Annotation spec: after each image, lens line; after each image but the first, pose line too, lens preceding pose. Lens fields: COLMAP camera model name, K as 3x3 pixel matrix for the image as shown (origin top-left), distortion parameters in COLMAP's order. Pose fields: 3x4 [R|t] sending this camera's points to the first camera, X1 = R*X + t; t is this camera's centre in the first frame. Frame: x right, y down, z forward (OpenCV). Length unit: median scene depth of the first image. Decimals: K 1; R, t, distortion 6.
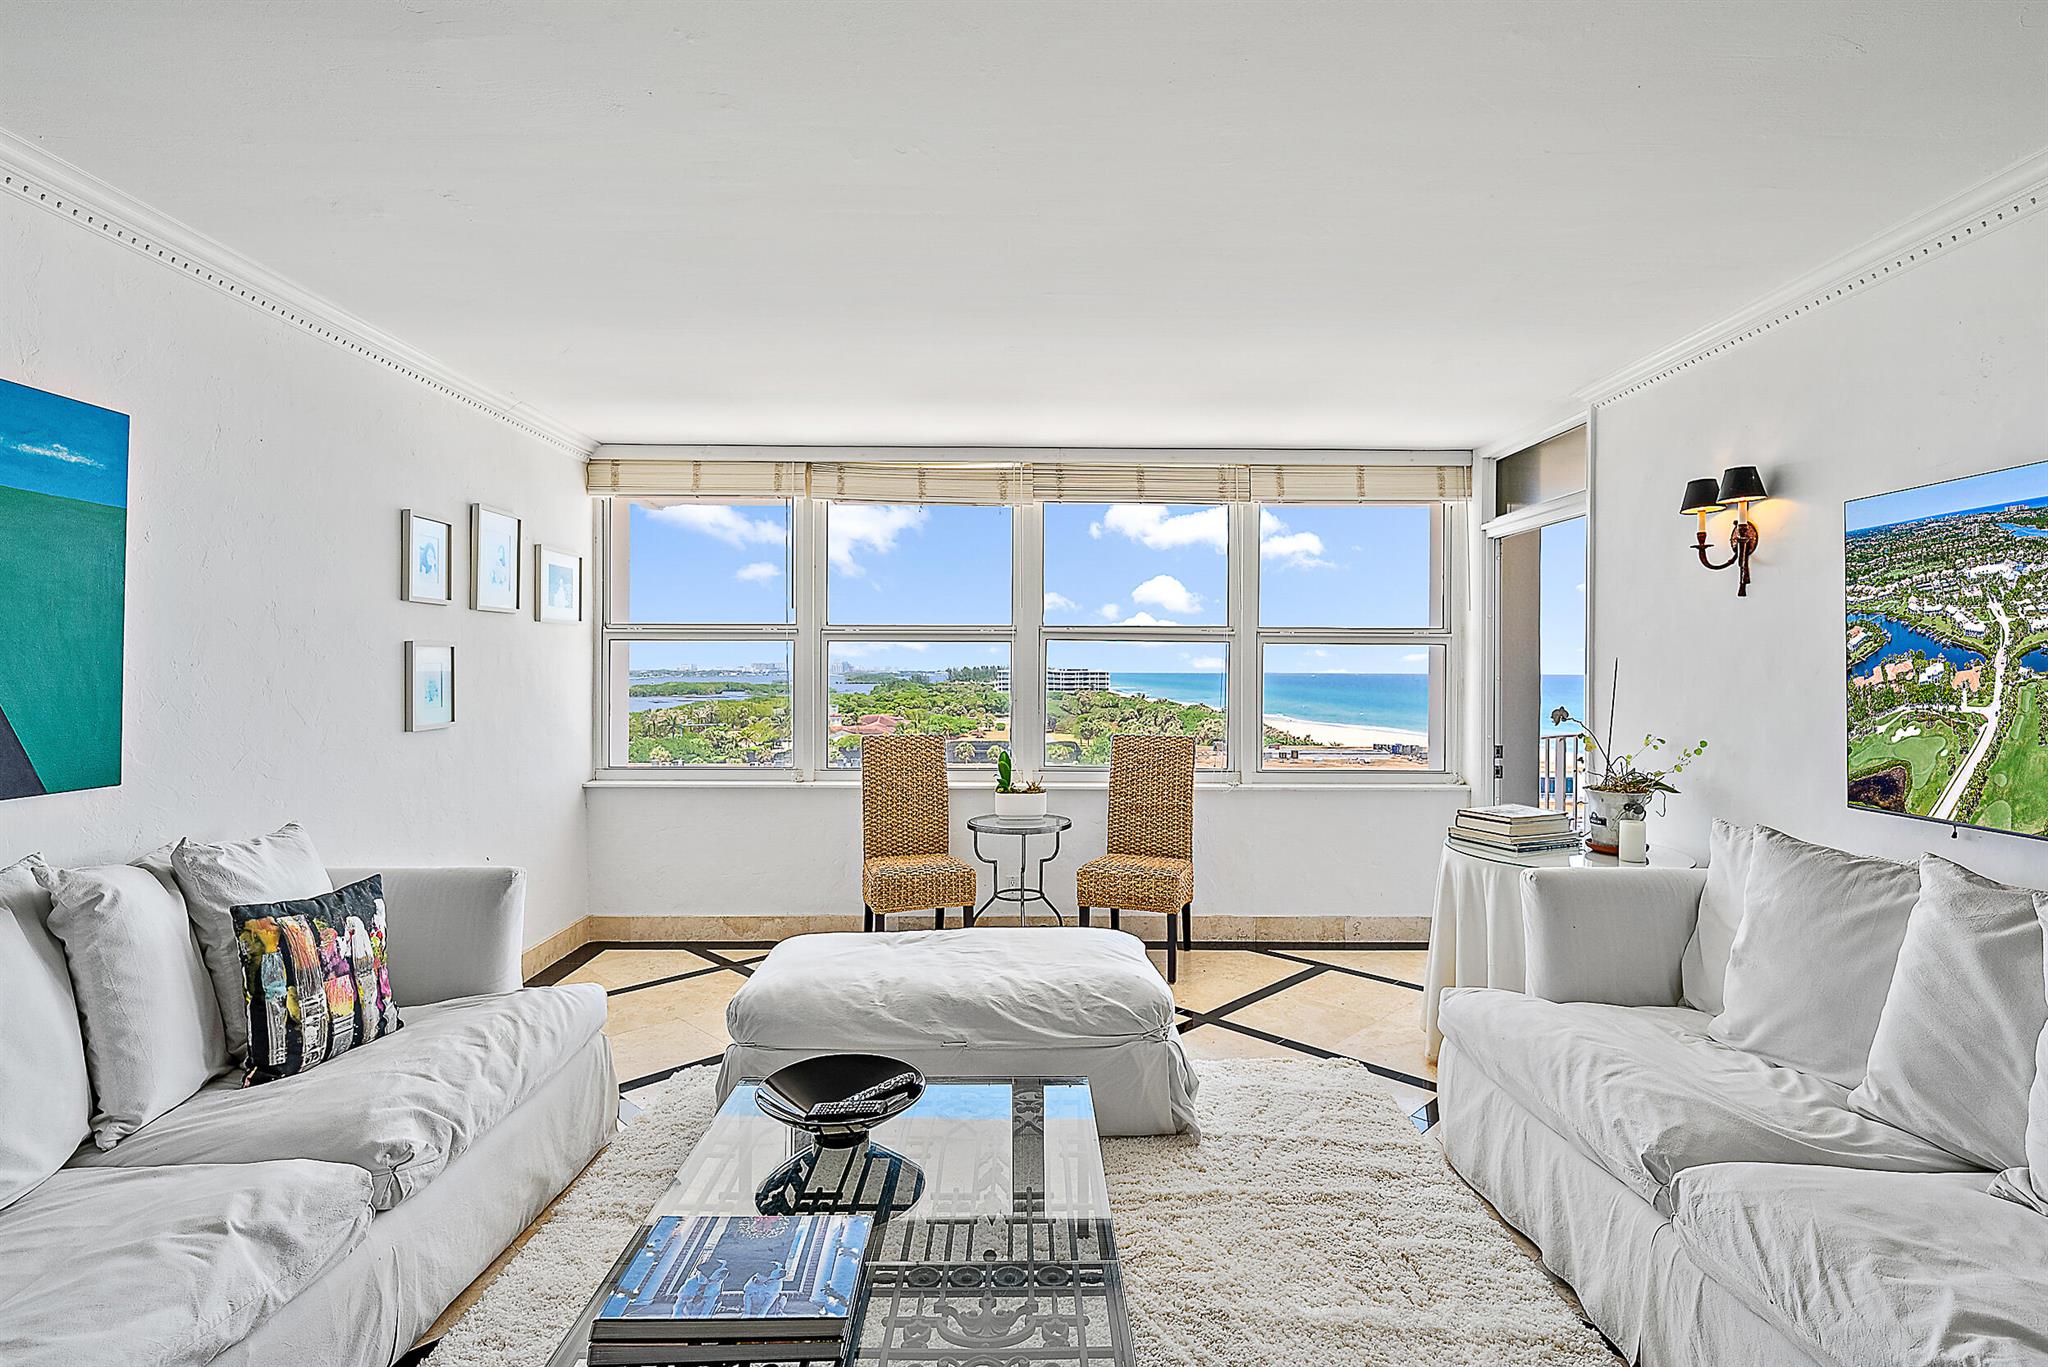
lens RADIAL K [[992.8, 0, 1025.6], [0, 992.8, 669.7], [0, 0, 1]] dist [0.008621, -0.001610]
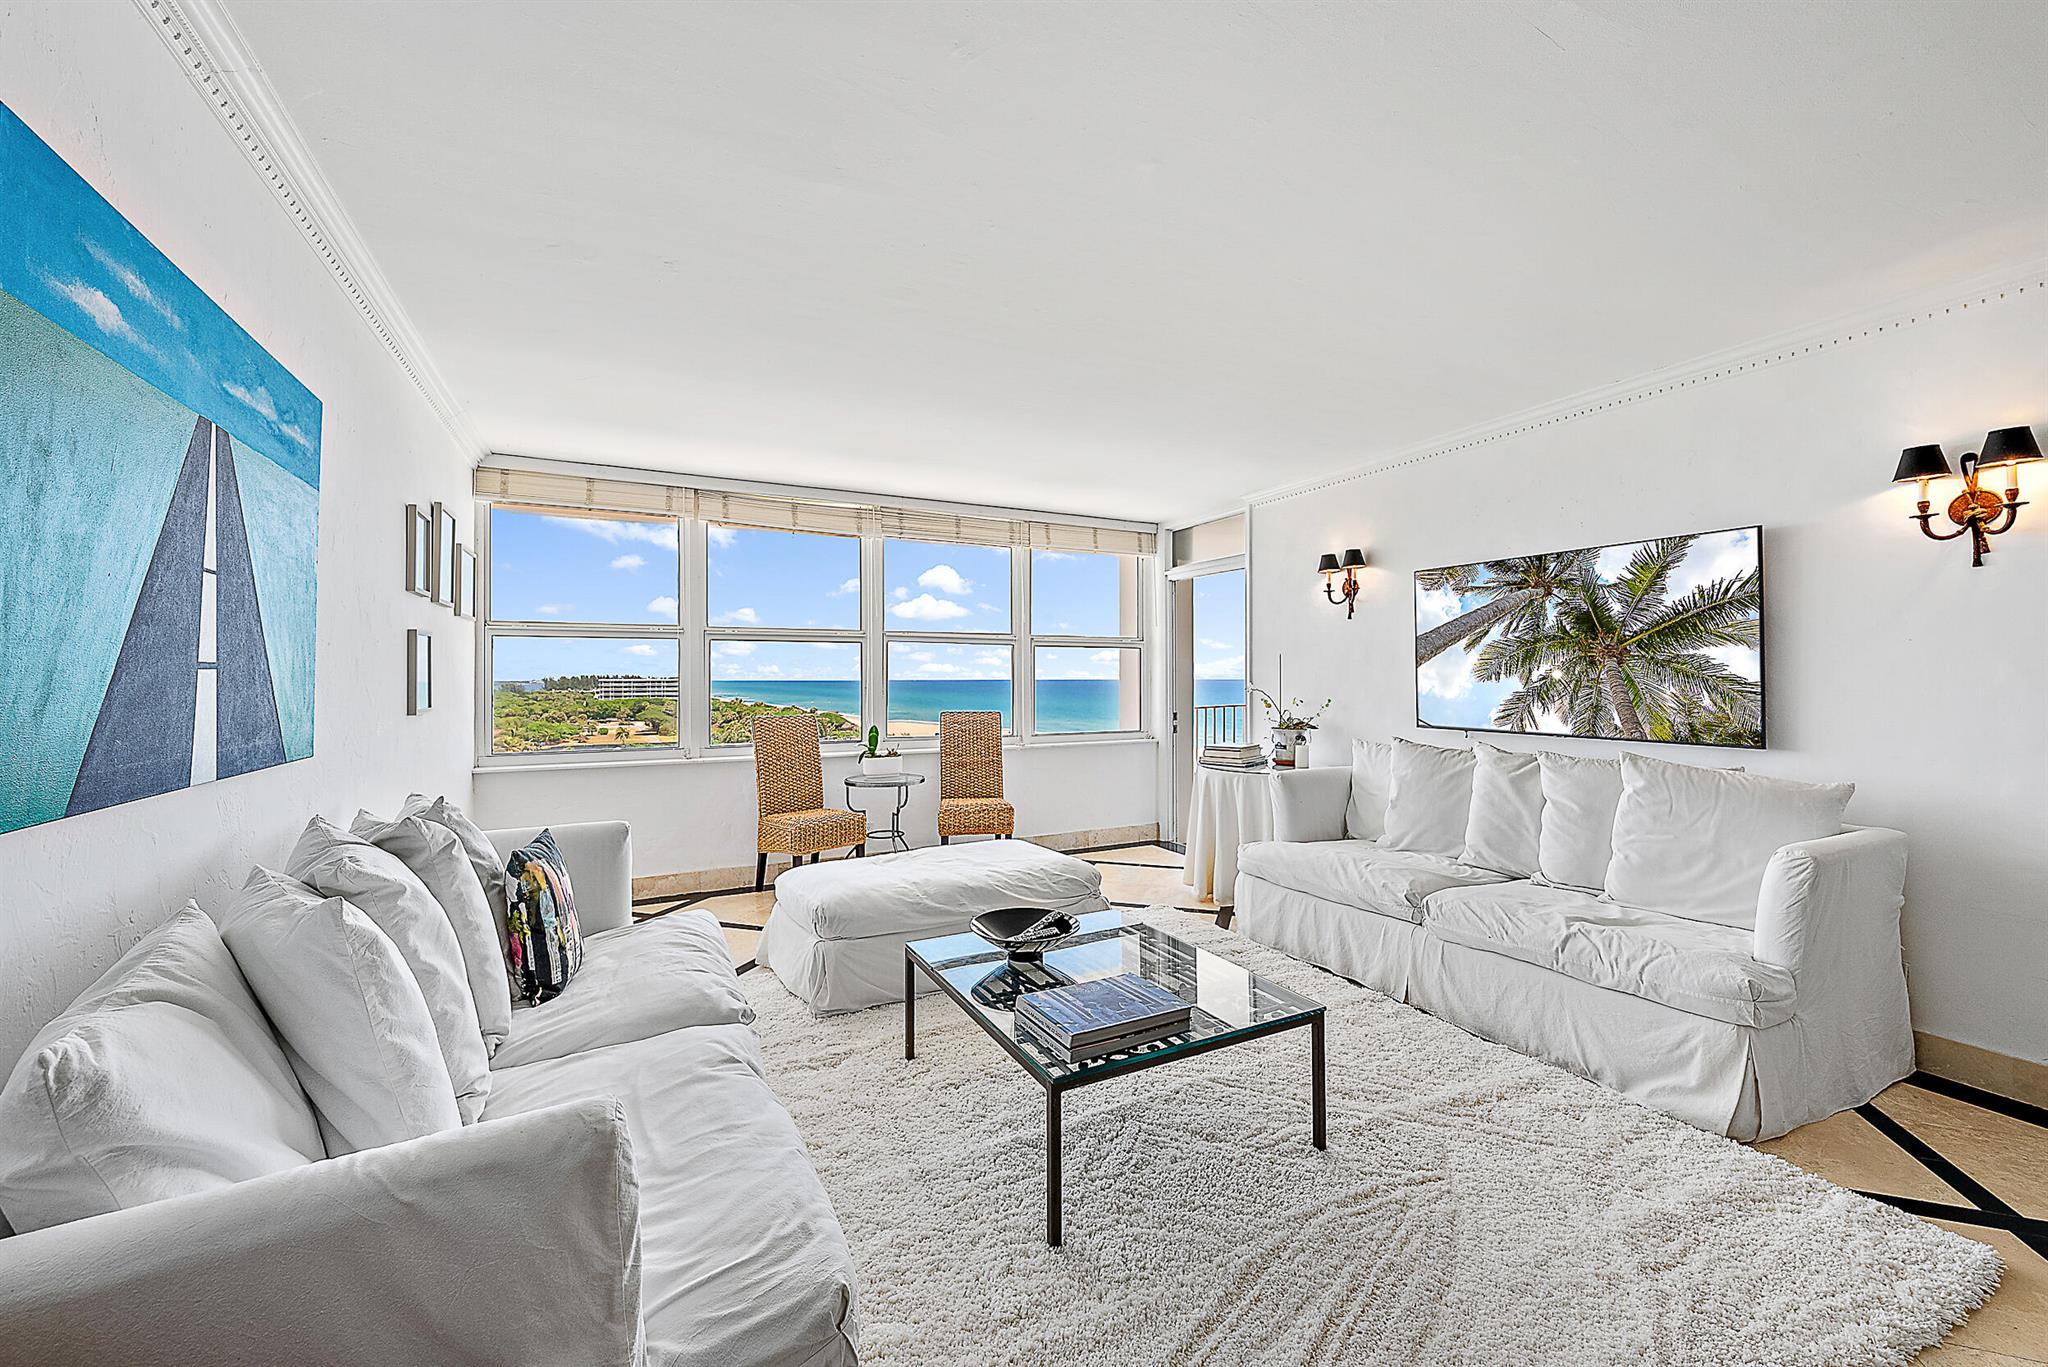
lens RADIAL K [[808.9, 0, 1030.7], [0, 808.9, 673.5], [0, 0, 1]] dist [0.003902, 0.000171]
pose [[0.893608, -0.003700, 0.448833, -0.306288], [0.006011, 0.999975, -0.003724, 0.018273], [-0.448808, 0.006026, 0.893608, -0.043776]]
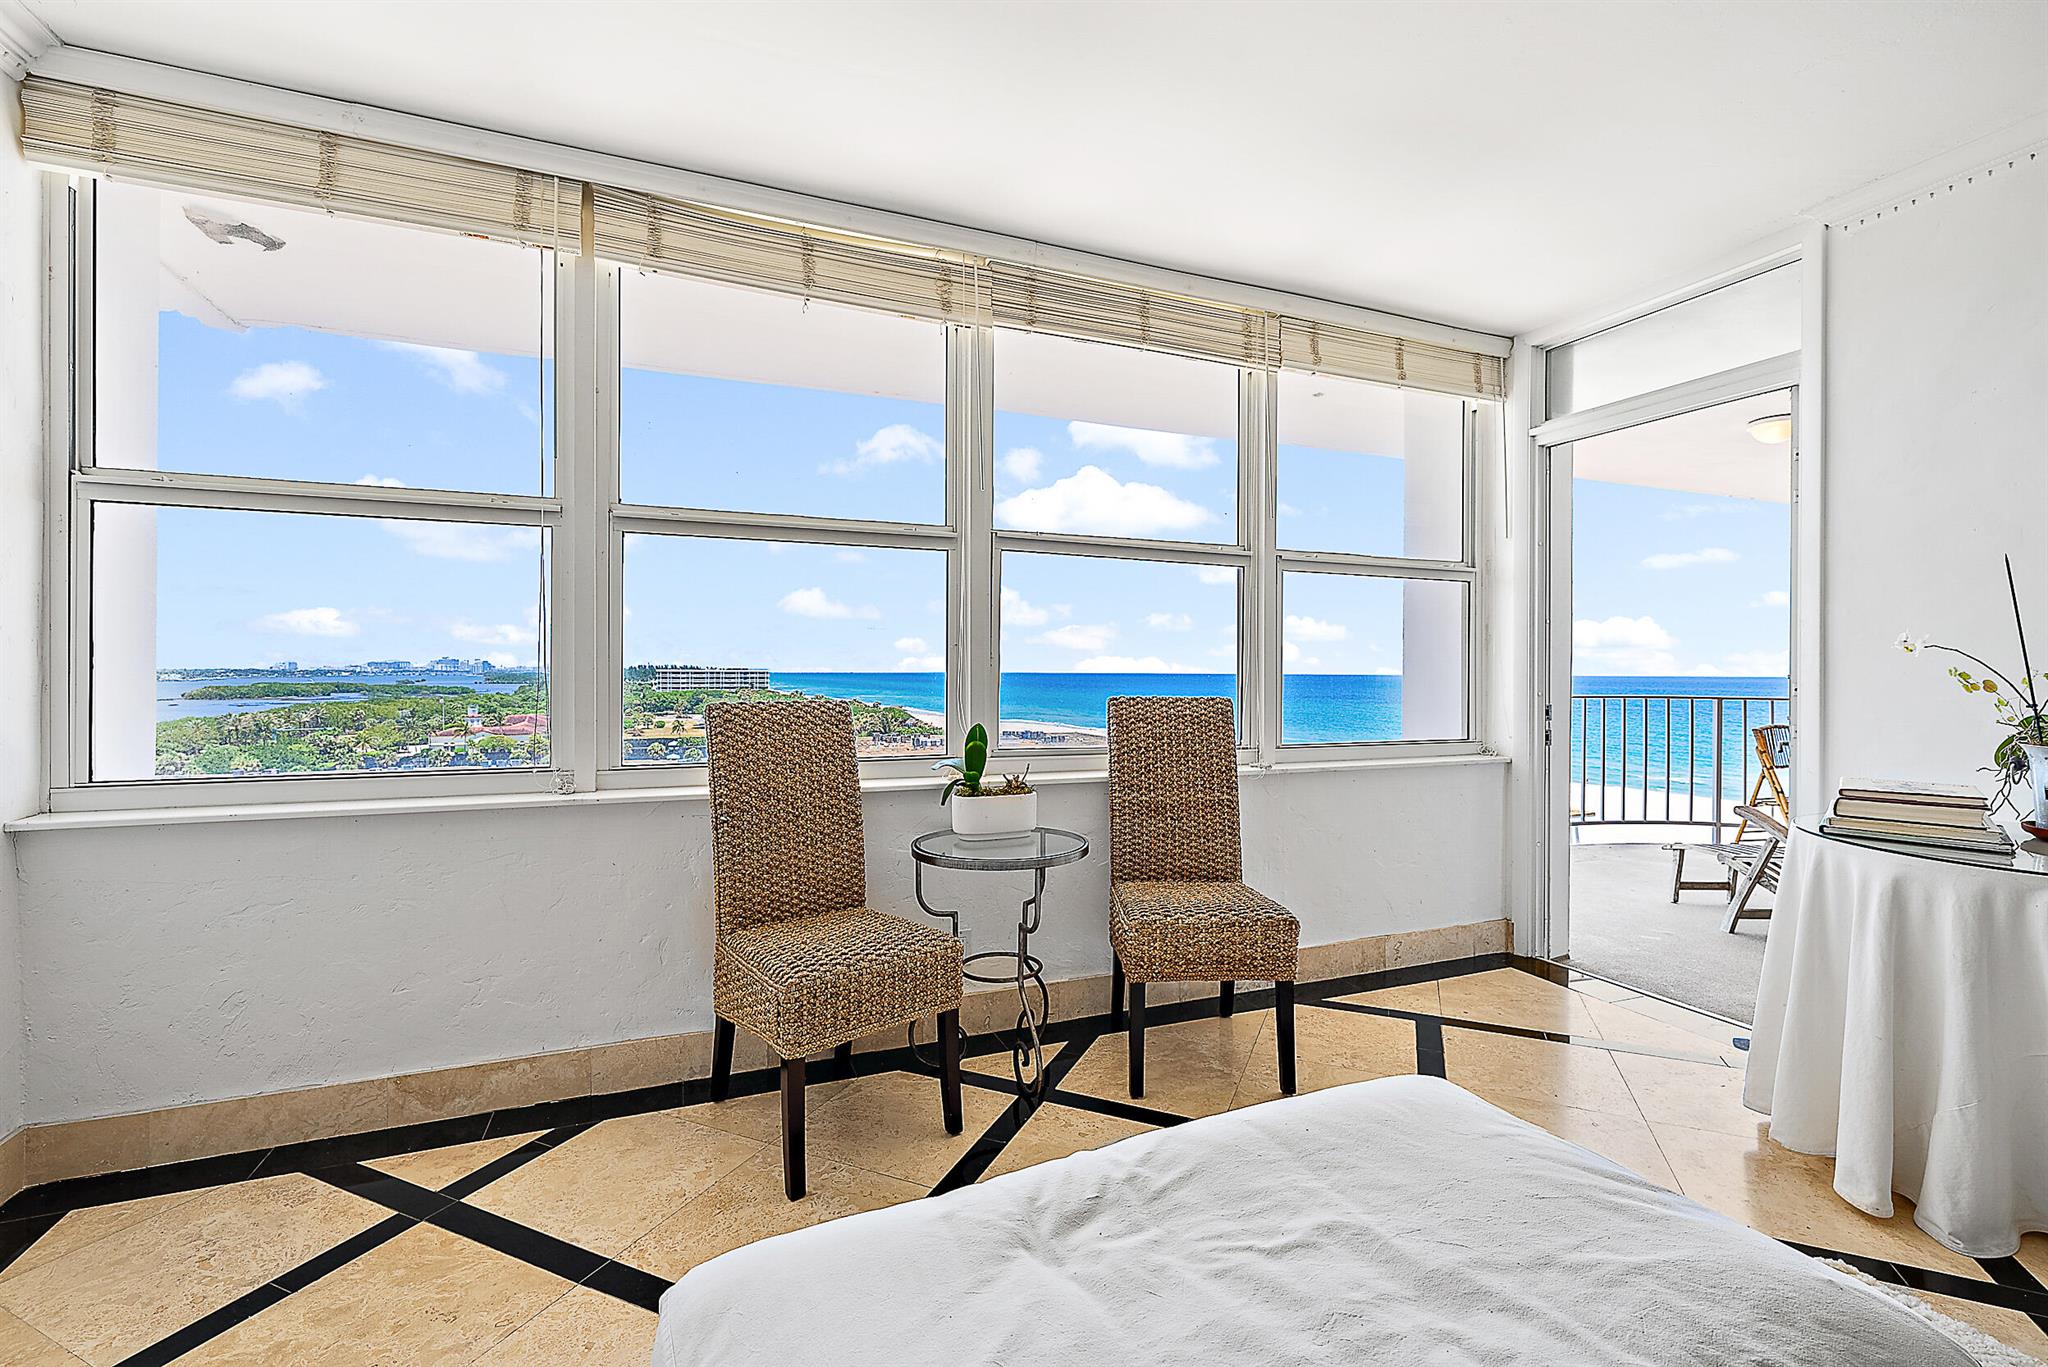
lens RADIAL K [[878.4, 0, 1029.9], [0, 878.4, 671.8], [0, 0, 1]] dist [0.001059, -0.000232]
pose [[0.930214, 0.000145, 0.367018, -0.176988], [-0.000916, 0.999998, 0.001927, 0.048978], [-0.367017, -0.002128, 0.930212, 0.495554]]
